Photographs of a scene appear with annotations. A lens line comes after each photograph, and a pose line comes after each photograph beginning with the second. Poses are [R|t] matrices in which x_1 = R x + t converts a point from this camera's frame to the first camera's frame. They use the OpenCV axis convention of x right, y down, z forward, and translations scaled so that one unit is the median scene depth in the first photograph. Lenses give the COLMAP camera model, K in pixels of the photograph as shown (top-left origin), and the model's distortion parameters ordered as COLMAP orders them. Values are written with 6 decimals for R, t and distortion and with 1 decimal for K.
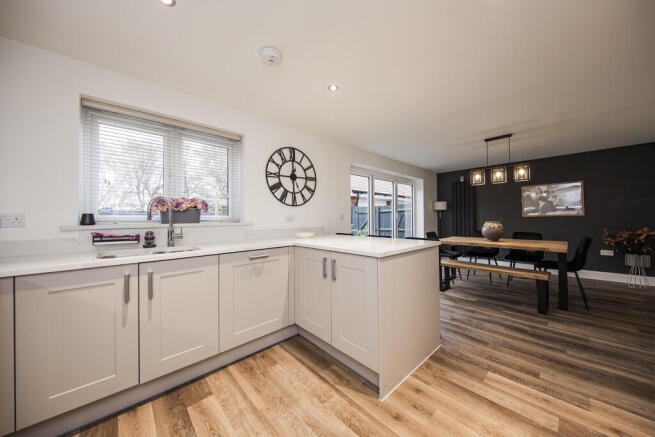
lens RADIAL K [[219.1, 0, 345.1], [0, 219.1, 216.6], [0, 0, 1]] dist [-0.004275, -0.000752]
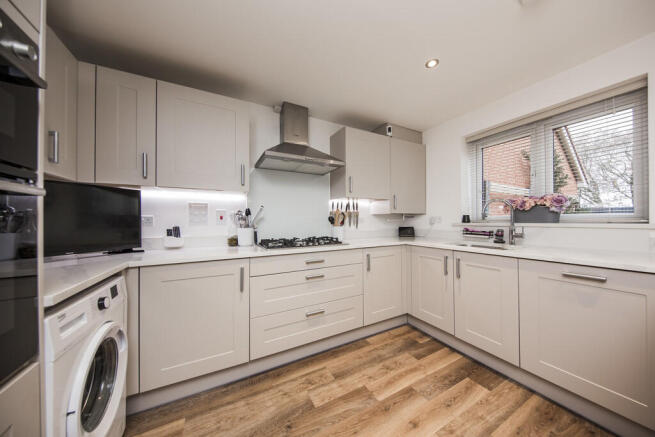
lens RADIAL K [[211.5, 0, 326.7], [0, 211.5, 220.6], [0, 0, 1]] dist [-0.005302, -0.000311]
pose [[-0.296239, 0.010987, -0.955051, 0.480329], [0.018779, 0.999808, 0.005677, -0.001676], [0.954929, -0.016253, -0.296389, 0.500029]]
